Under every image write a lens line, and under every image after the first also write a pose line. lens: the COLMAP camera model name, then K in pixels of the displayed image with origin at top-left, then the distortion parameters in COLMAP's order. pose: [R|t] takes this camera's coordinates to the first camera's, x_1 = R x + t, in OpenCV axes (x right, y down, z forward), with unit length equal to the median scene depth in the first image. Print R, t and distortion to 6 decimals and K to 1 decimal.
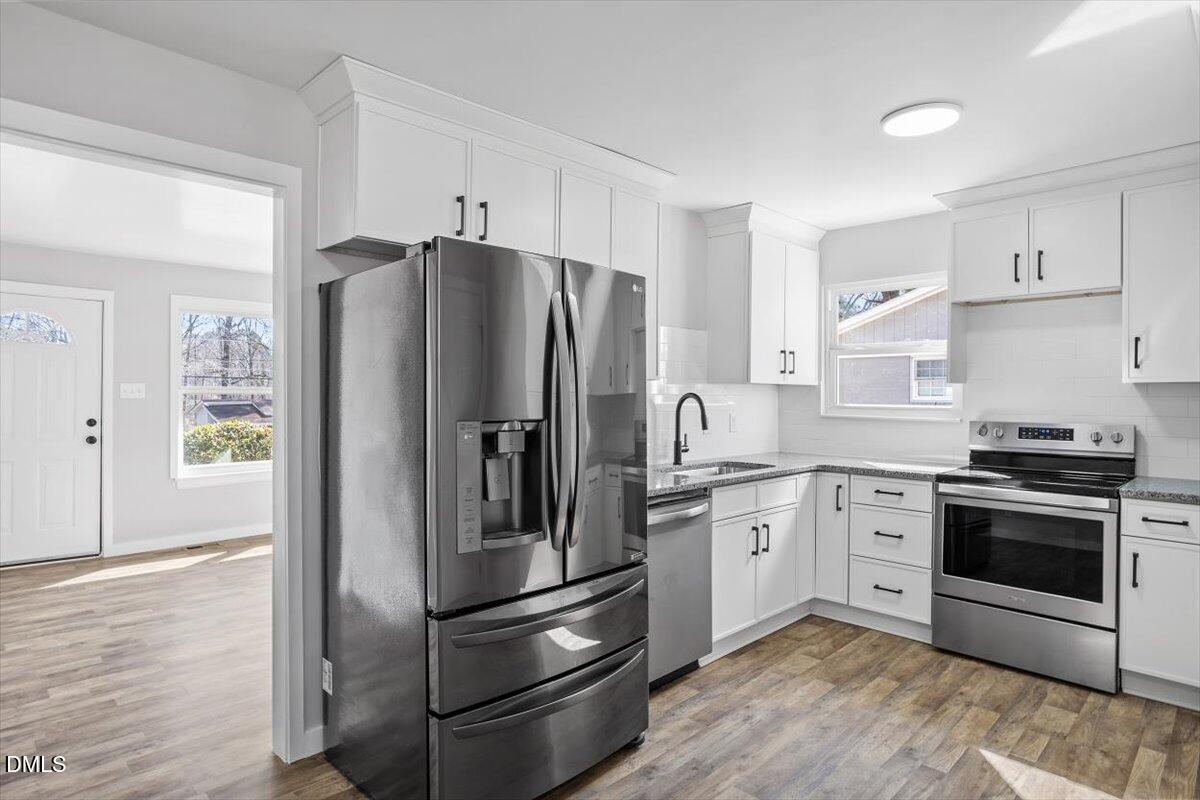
lens RADIAL K [[658.2, 0, 624.4], [0, 658.2, 399.2], [0, 0, 1]] dist [-0.022618, 0.013351]
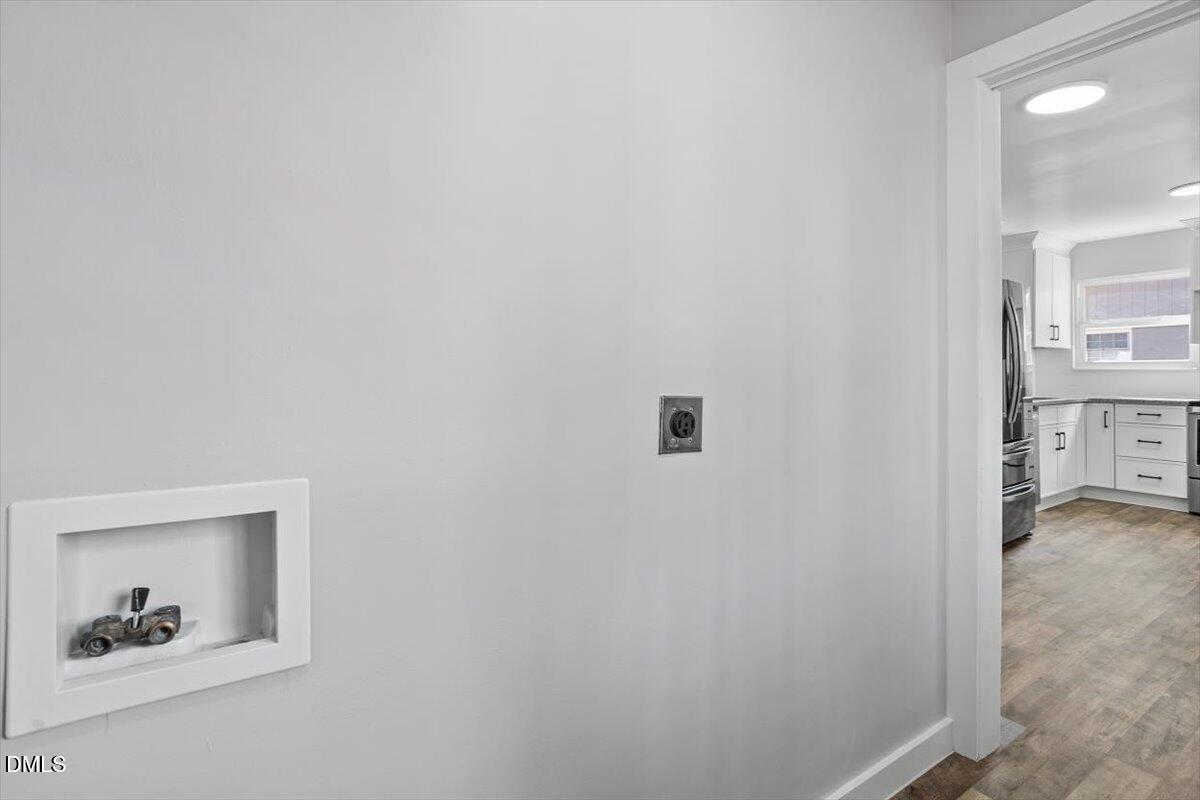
lens RADIAL K [[587.7, 0, 602.6], [0, 587.7, 368.9], [0, 0, 1]] dist [-0.038091, 0.017431]
pose [[0.976754, -0.005387, -0.214293, -0.593903], [0.002136, 0.999879, -0.015399, 0.055213], [0.214351, 0.014584, 0.976648, -0.639451]]
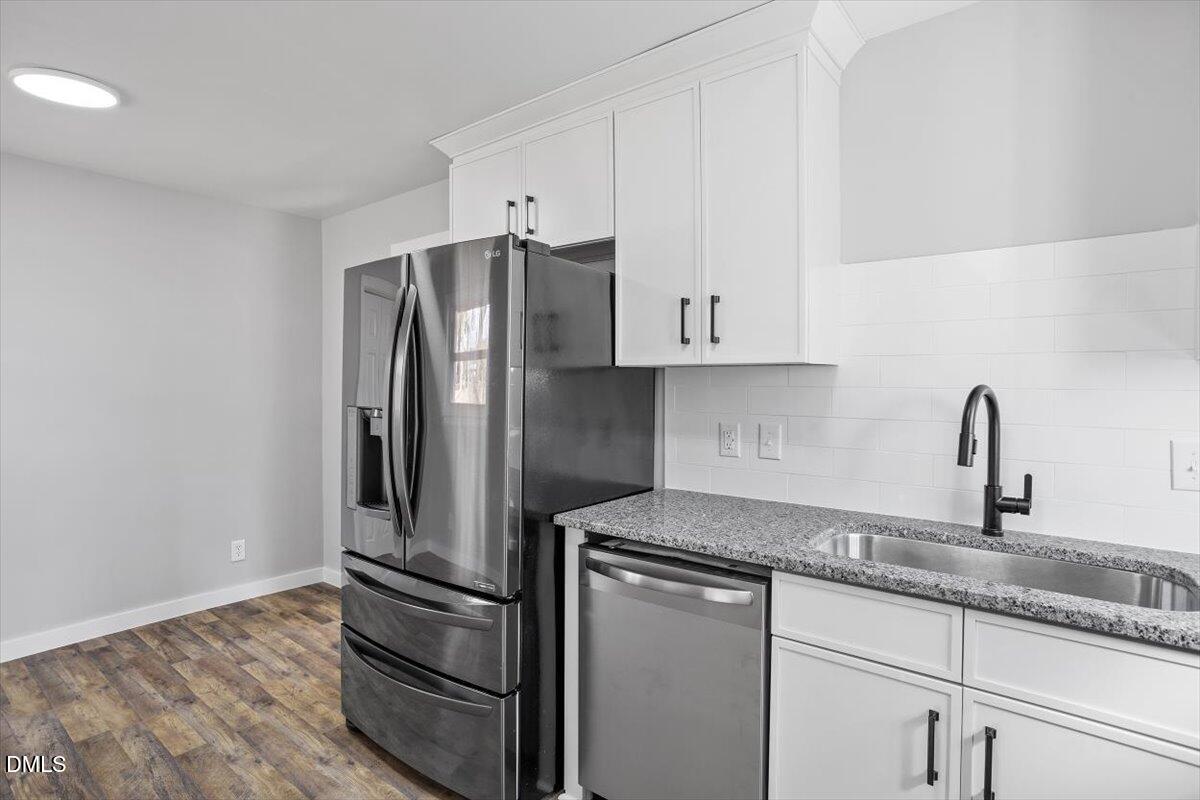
lens RADIAL K [[587.7, 0, 597.0], [0, 587.7, 402.7], [0, 0, 1]] dist [-0.038091, 0.017431]
pose [[0.108662, 0.023782, -0.993794, 0.527591], [-0.013988, 0.999651, 0.022392, -0.004031], [0.993980, 0.011468, 0.108957, 0.748408]]
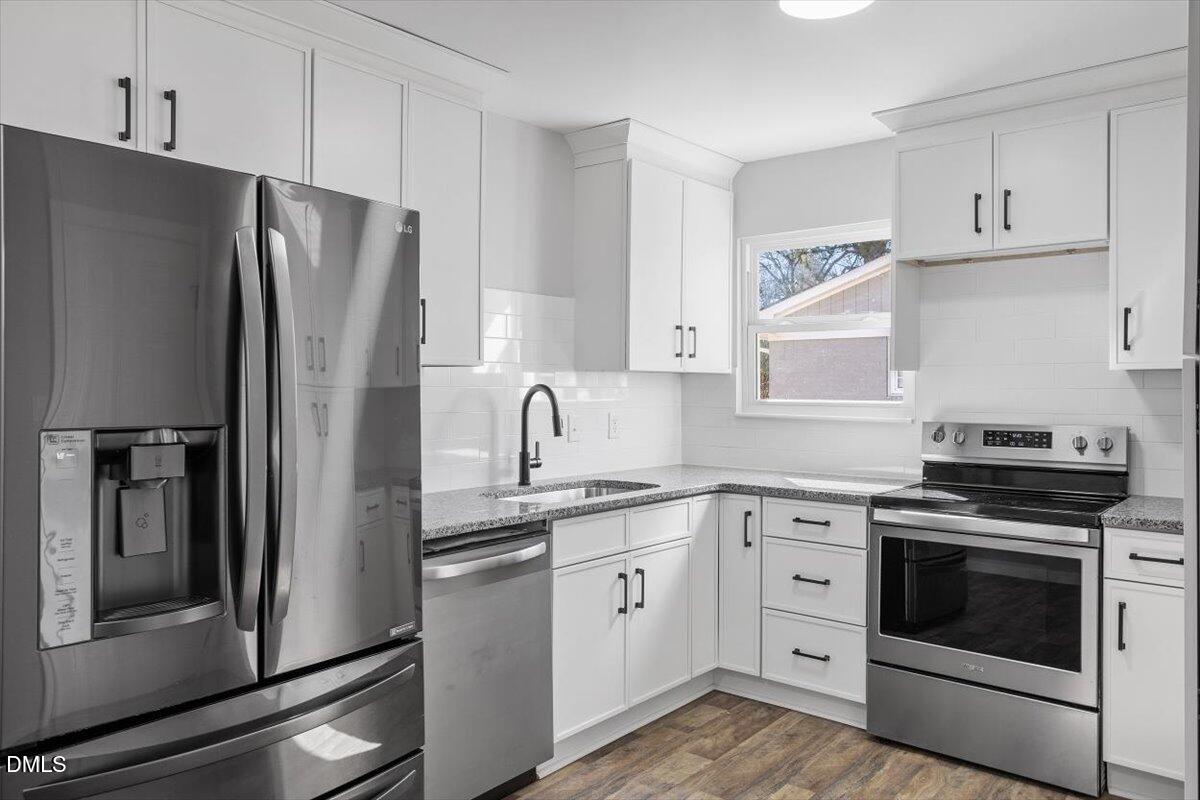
lens RADIAL K [[851.6, 0, 633.1], [0, 851.6, 388.7], [0, 0, 1]] dist [0.002569, 0.002961]
pose [[0.995075, -0.001282, 0.099121, 0.119103], [0.001759, 0.999987, -0.004724, -0.000342], [-0.099113, 0.004875, 0.995064, 0.084946]]
